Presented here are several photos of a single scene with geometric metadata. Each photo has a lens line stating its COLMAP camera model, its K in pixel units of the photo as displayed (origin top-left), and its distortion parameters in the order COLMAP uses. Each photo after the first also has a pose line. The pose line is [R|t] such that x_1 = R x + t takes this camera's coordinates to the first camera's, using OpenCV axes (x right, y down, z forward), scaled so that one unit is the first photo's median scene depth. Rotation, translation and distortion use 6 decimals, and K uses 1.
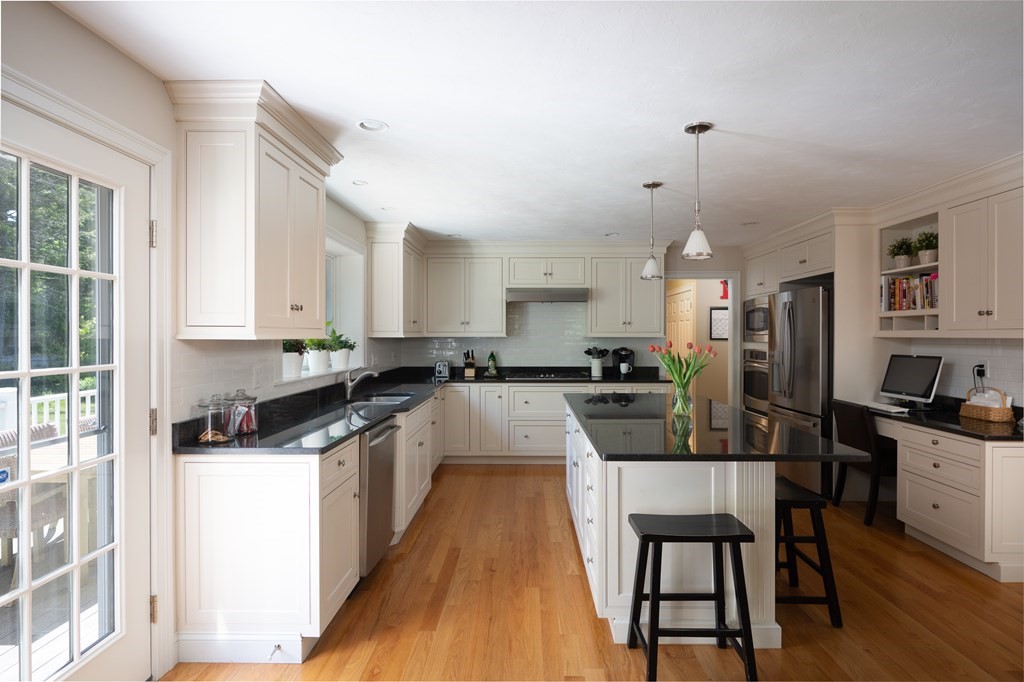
lens RADIAL K [[502.6, 0, 519.0], [0, 502.6, 339.0], [0, 0, 1]] dist [0.004021, 0.001271]
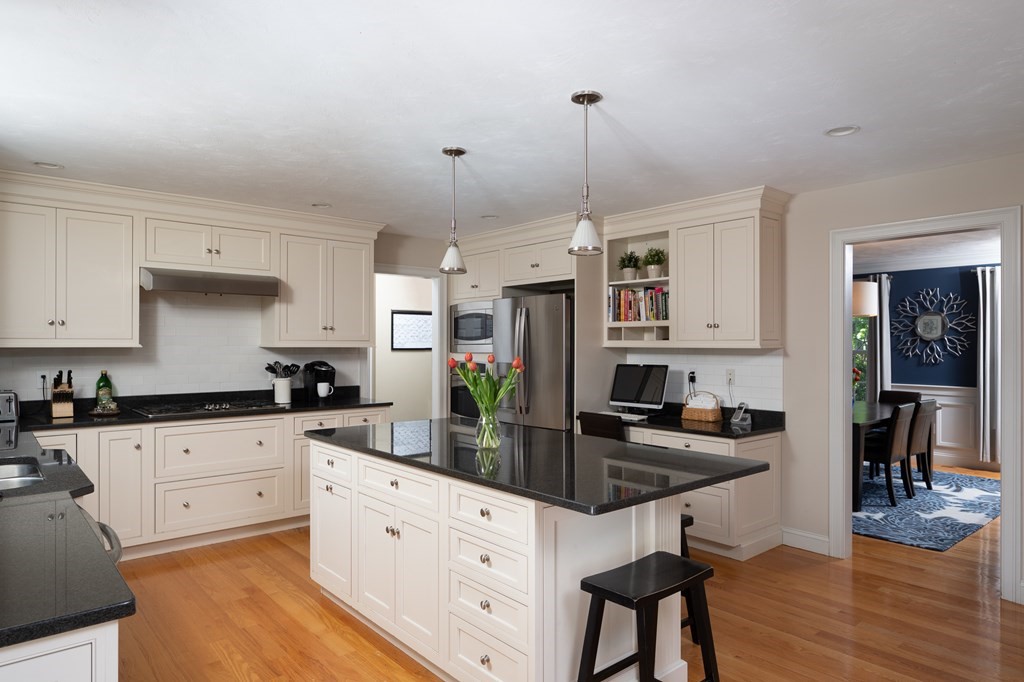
lens RADIAL K [[627.1, 0, 508.8], [0, 627.1, 343.9], [0, 0, 1]] dist [-0.000290, -0.000288]
pose [[0.754478, 0.001457, 0.656324, -0.262055], [0.003624, 0.999973, -0.006386, -0.003000], [-0.656315, 0.007197, 0.754452, 0.186580]]
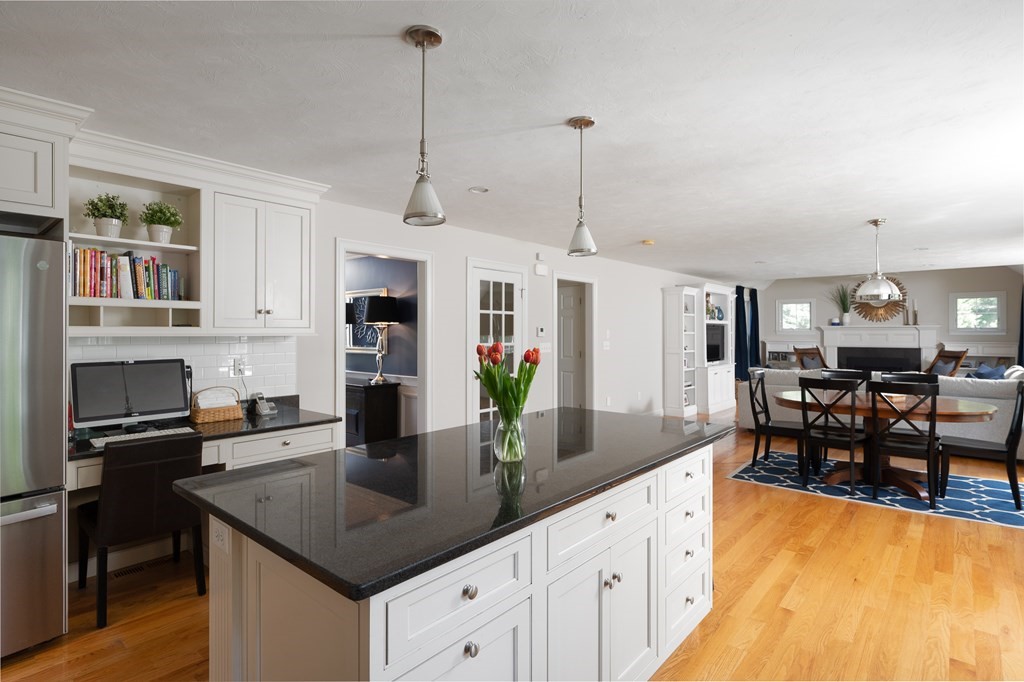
lens RADIAL K [[514.5, 0, 512.2], [0, 514.5, 331.9], [0, 0, 1]] dist [-0.005231, 0.000754]
pose [[-0.770879, -0.000376, 0.636982, -0.112747], [0.004125, 0.999976, 0.005583, -0.011287], [-0.636968, 0.006931, -0.770859, 1.153536]]
